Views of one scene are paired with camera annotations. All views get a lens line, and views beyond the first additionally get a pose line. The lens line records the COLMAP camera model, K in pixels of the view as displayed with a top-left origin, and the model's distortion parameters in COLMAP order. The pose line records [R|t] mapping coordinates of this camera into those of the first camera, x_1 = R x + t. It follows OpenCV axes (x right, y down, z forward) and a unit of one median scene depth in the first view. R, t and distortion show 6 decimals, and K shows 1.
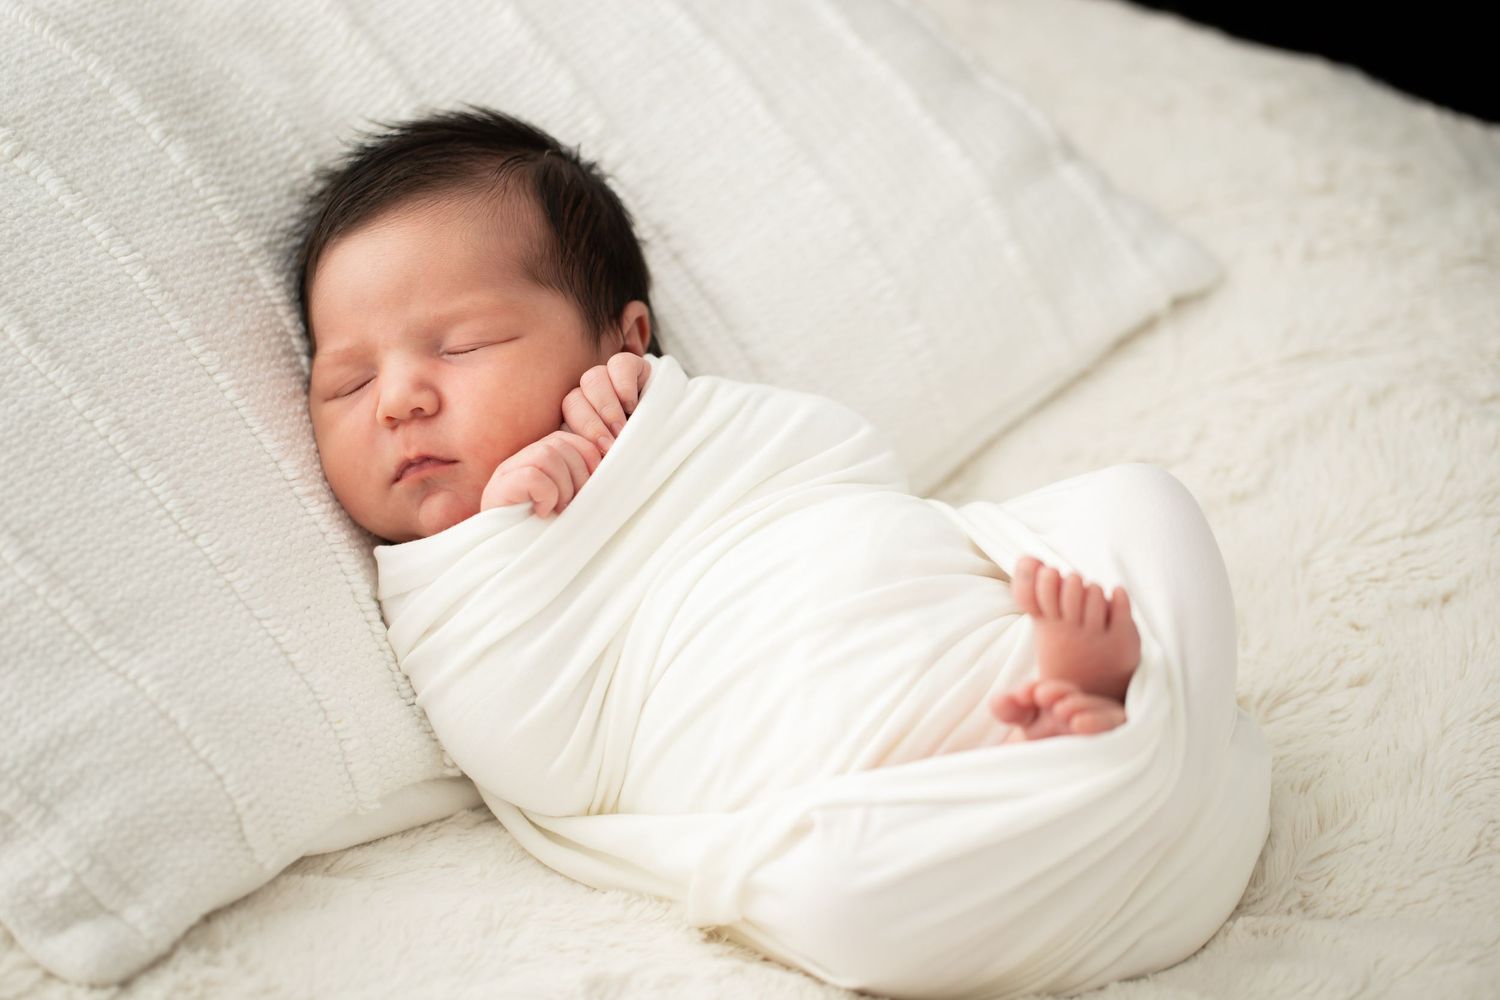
lens RADIAL K [[2818.6, 0, 750.0], [0, 2818.6, 500.0], [0, 0, 1]] dist [0.498406, -4.056438]
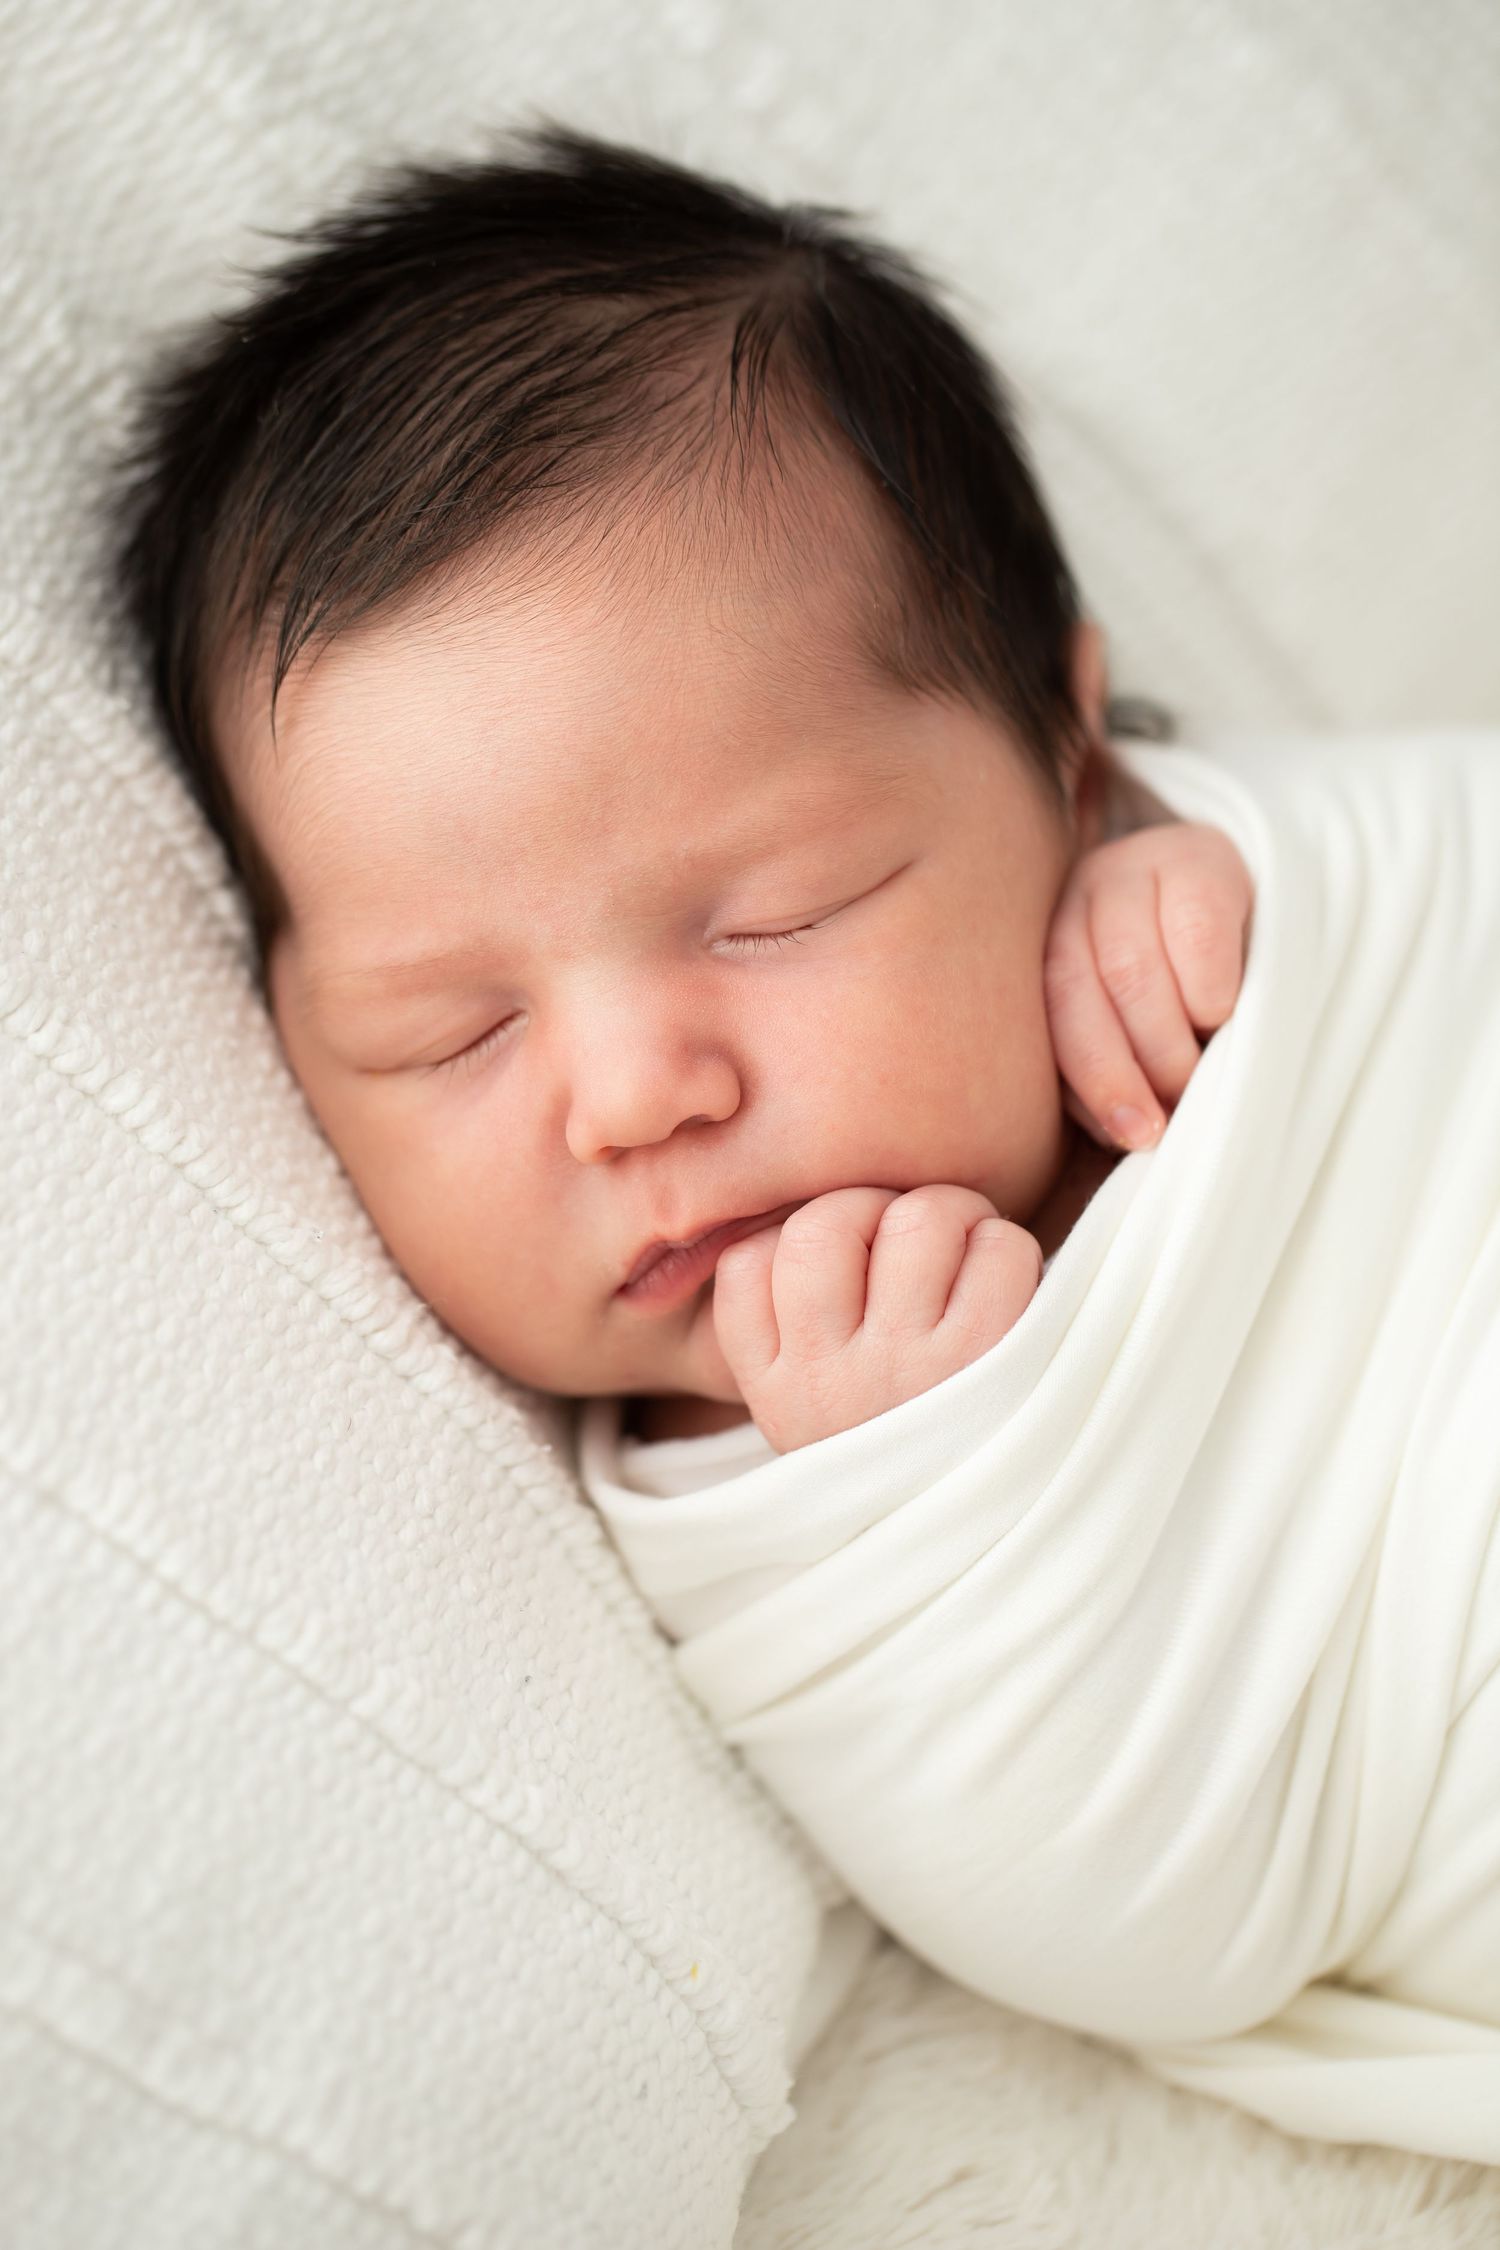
lens RADIAL K [[4228.0, 0, 752.0], [0, 4228.0, 1275.8], [0, 0, 1]] dist [0.498406, -4.056438]
pose [[0.958014, -0.205987, 0.199446, -0.223714], [0.120064, 0.919890, 0.373345, -0.218807], [-0.260373, -0.333723, 0.905999, 0.476423]]
